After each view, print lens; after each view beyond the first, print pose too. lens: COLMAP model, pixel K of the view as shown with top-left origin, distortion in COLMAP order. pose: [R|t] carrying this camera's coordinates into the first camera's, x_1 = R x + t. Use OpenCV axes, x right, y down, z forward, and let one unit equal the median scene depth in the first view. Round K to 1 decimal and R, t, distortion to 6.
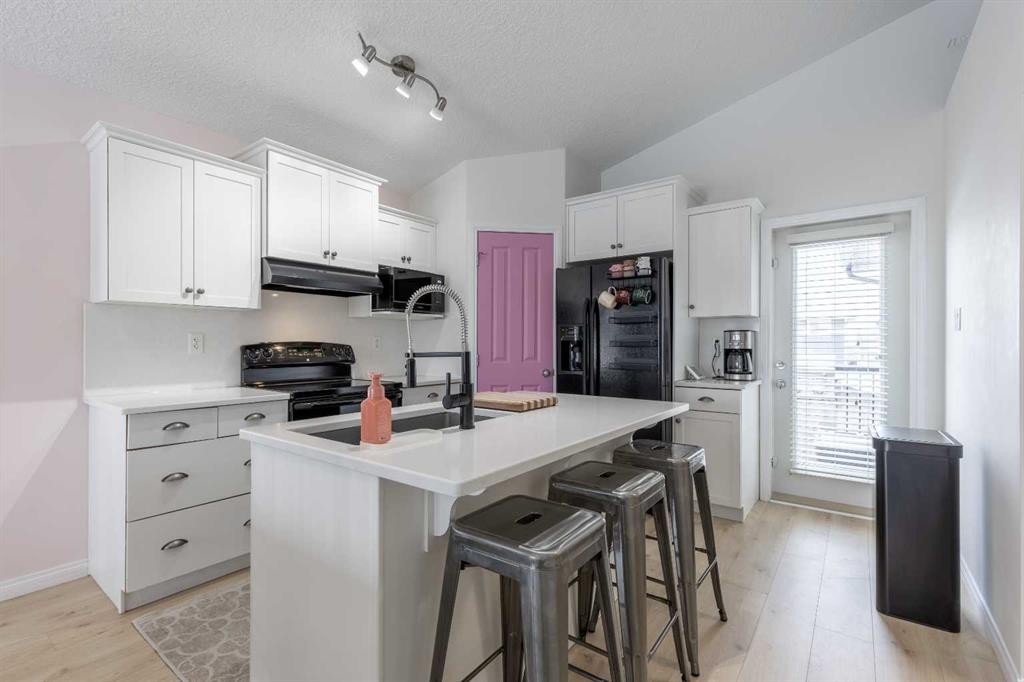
lens RADIAL K [[464.8, 0, 509.4], [0, 464.8, 341.7], [0, 0, 1]] dist [0.003068, -0.000314]
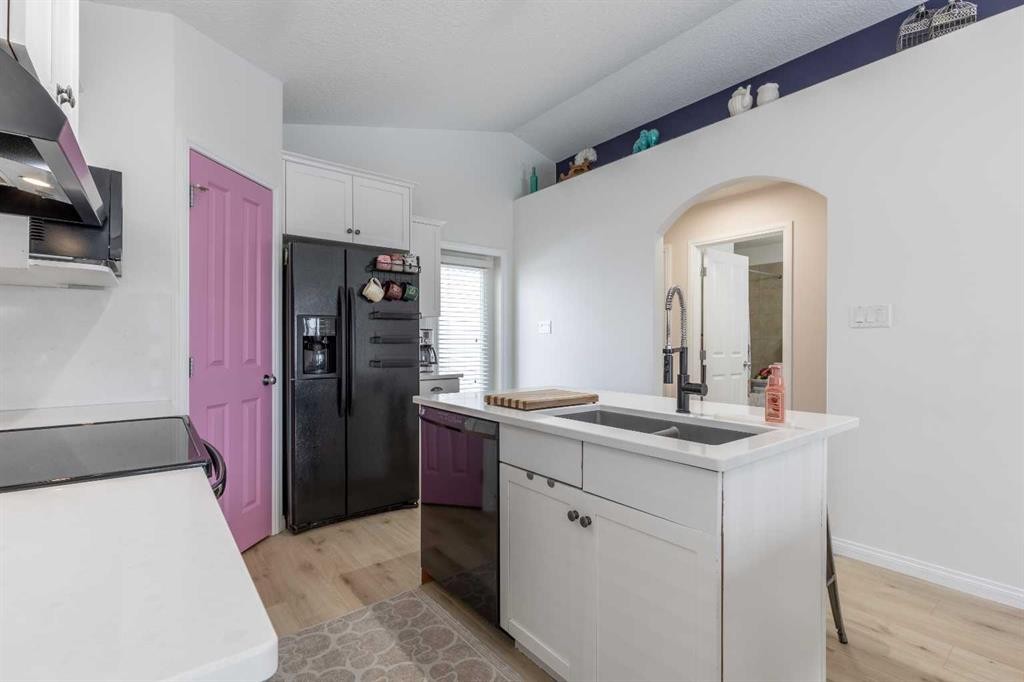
lens RADIAL K [[464.8, 0, 511.1], [0, 464.8, 342.8], [0, 0, 1]] dist [0.003068, -0.000314]
pose [[0.242752, -0.002451, 0.970085, -0.629683], [-0.006815, 0.999968, 0.004232, 0.003656], [-0.970064, -0.007639, 0.242728, 0.538310]]
